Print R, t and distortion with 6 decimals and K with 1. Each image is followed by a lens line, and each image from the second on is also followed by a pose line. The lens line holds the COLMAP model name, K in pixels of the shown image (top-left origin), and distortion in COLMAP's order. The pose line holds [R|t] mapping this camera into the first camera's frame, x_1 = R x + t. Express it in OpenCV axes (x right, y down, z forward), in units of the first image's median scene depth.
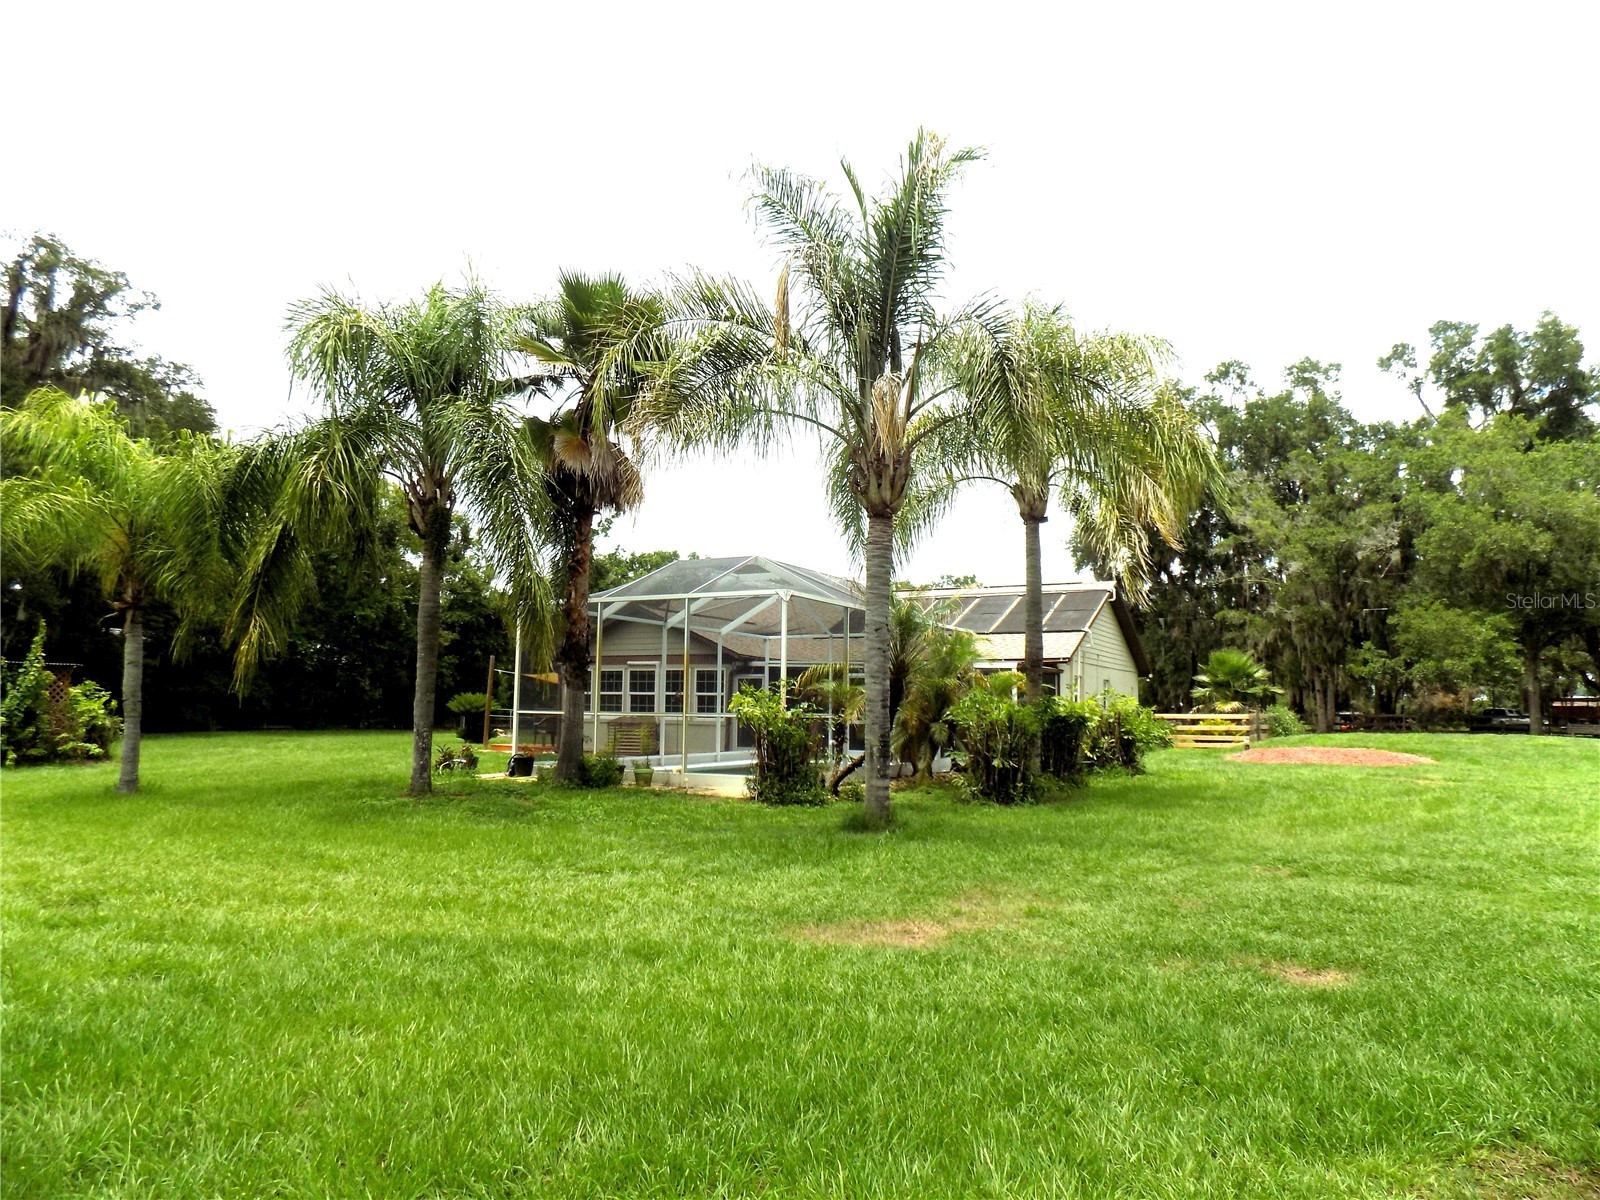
lens RADIAL K [[1111.9, 0, 800.0], [0, 1111.9, 600.0], [0, 0, 1]] dist [-0.001163, 0.006598]
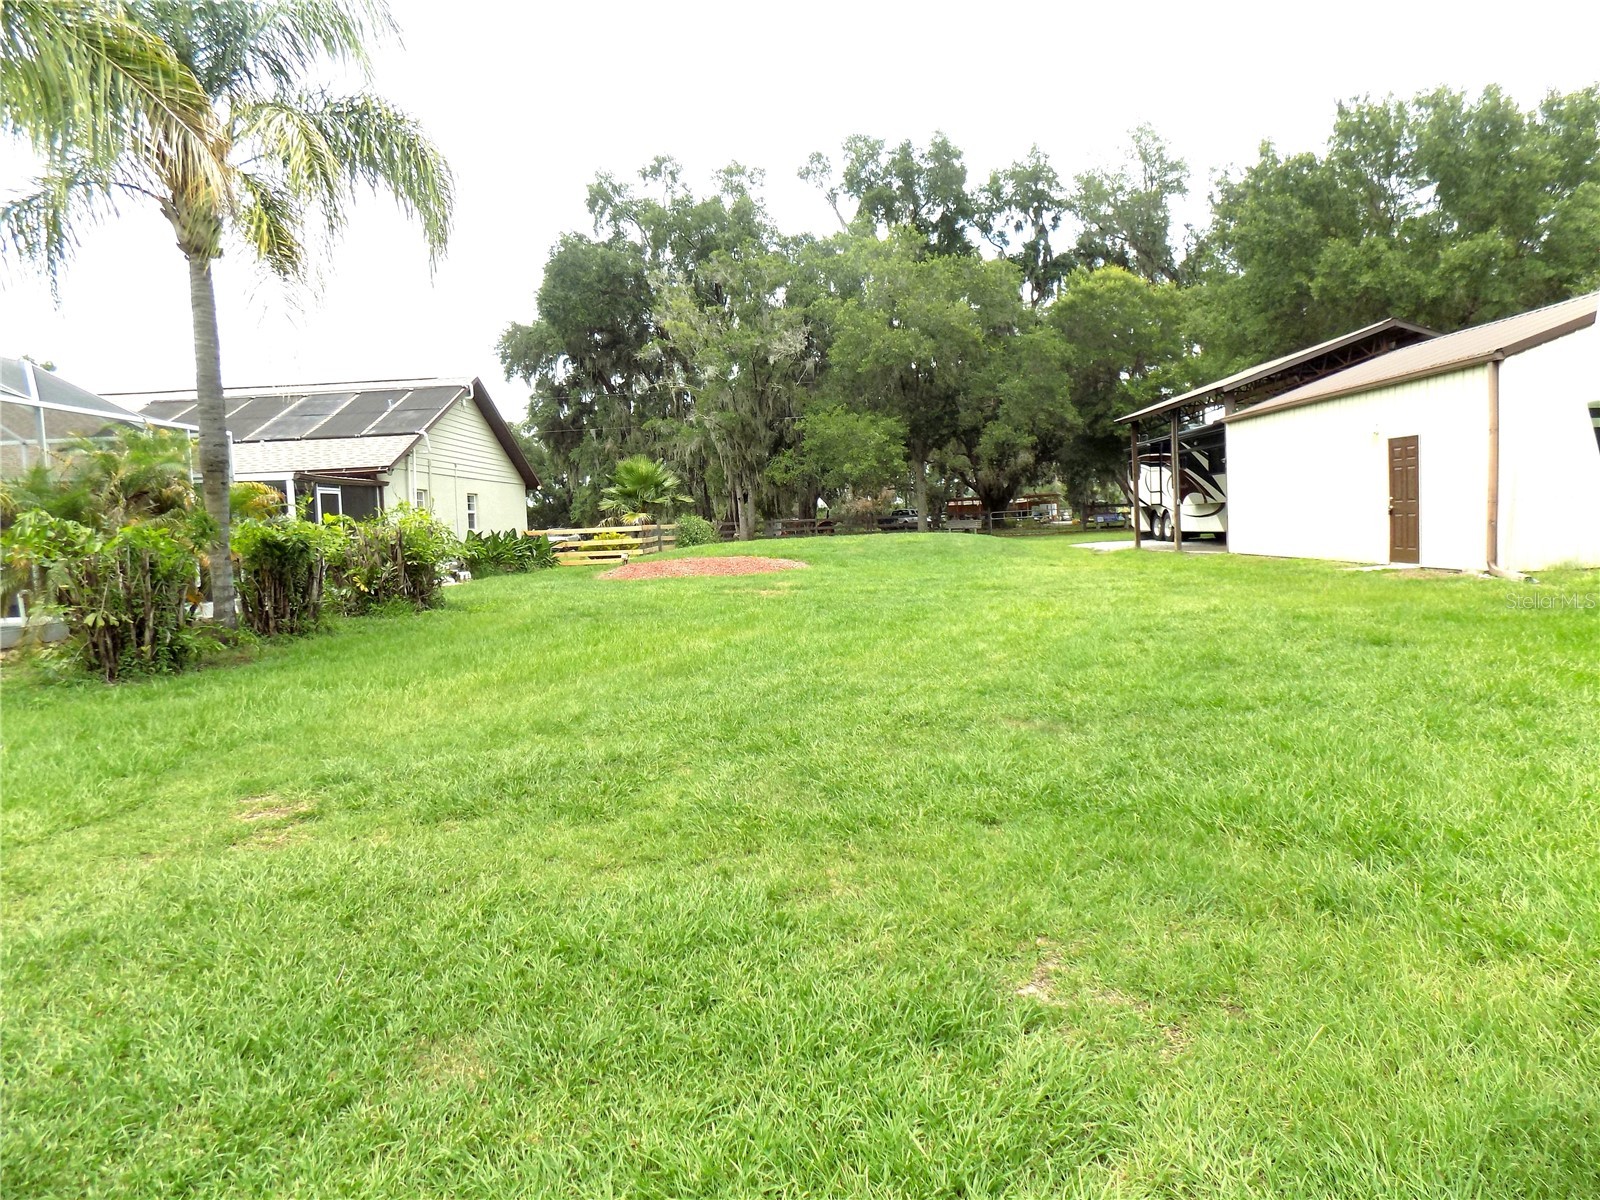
lens RADIAL K [[1120.7, 0, 800.0], [0, 1120.7, 600.0], [0, 0, 1]] dist [-0.066415, 0.001918]
pose [[0.898787, -0.075661, 0.431806, 0.077299], [0.005591, 0.986892, 0.161285, 0.009990], [-0.438349, -0.142547, 0.887429, 0.074657]]
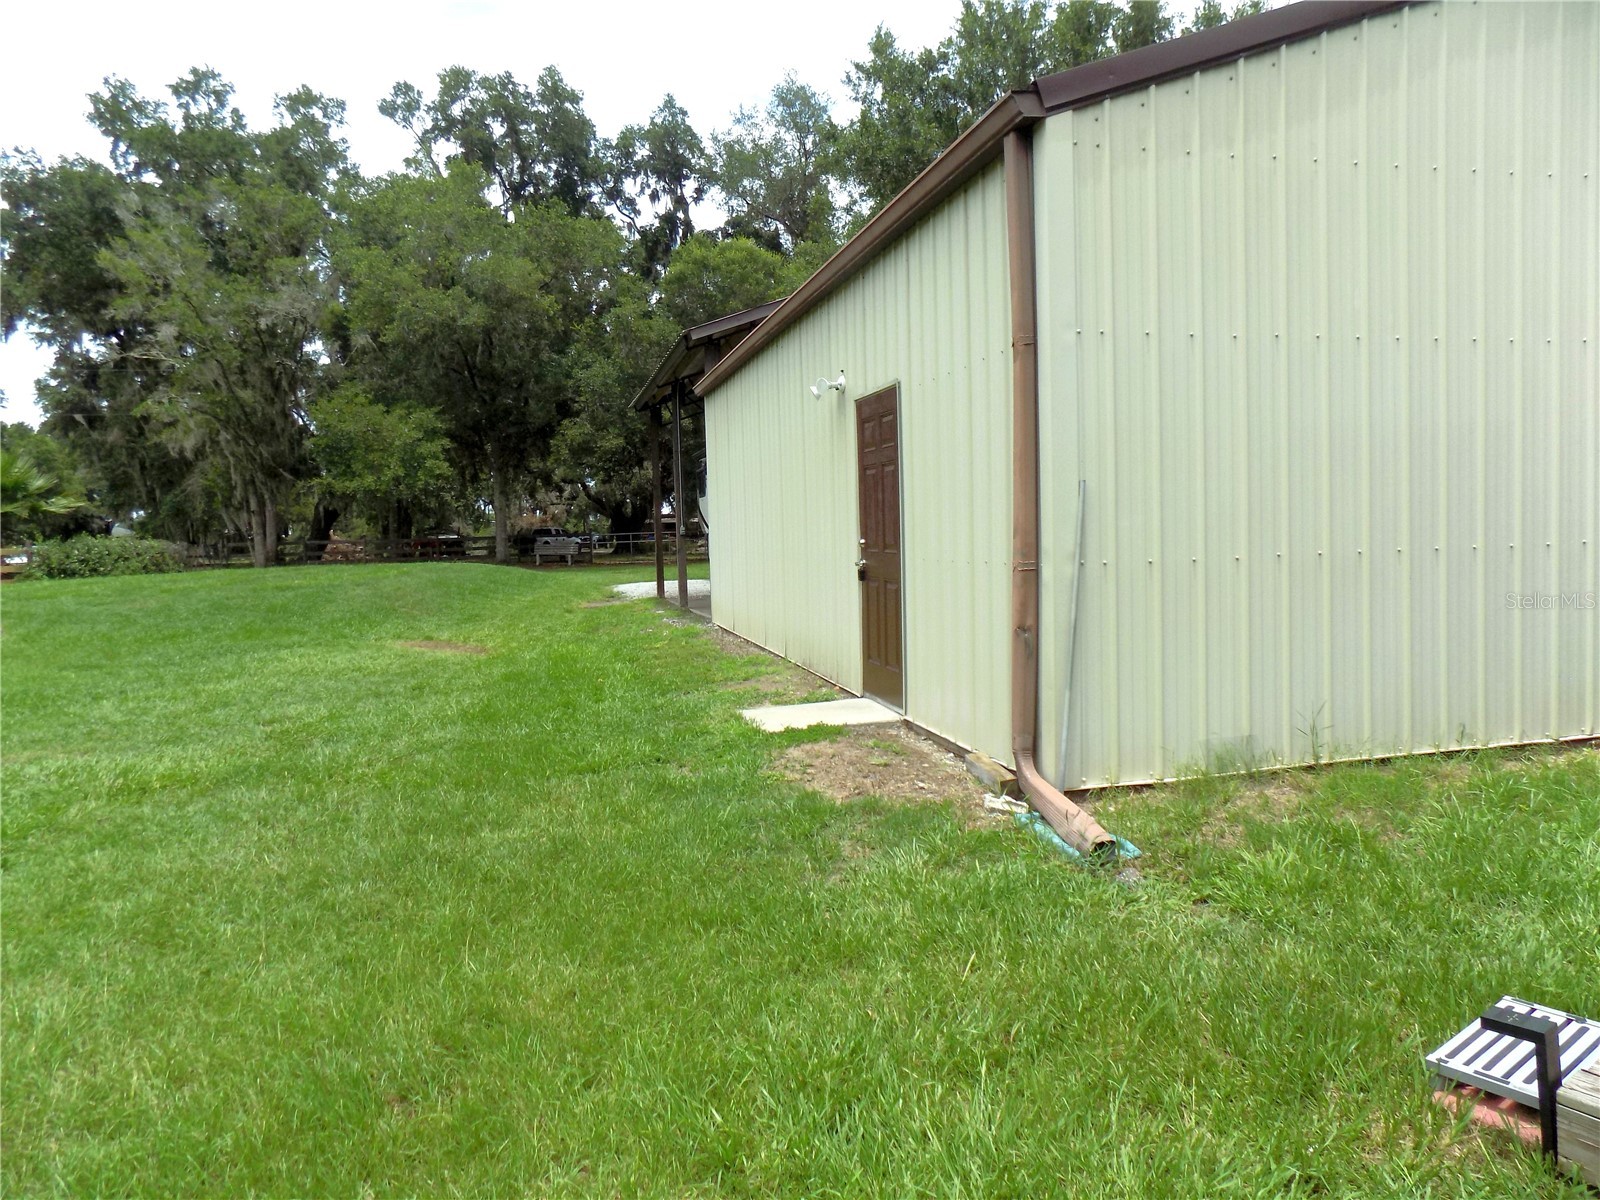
lens RADIAL K [[1111.9, 0, 800.0], [0, 1111.9, 600.0], [0, 0, 1]] dist [-0.001163, 0.006598]
pose [[0.772347, -0.072328, 0.631070, 0.284227], [-0.027817, 0.988692, 0.147360, 0.020473], [-0.634592, -0.131368, 0.761601, 0.188459]]
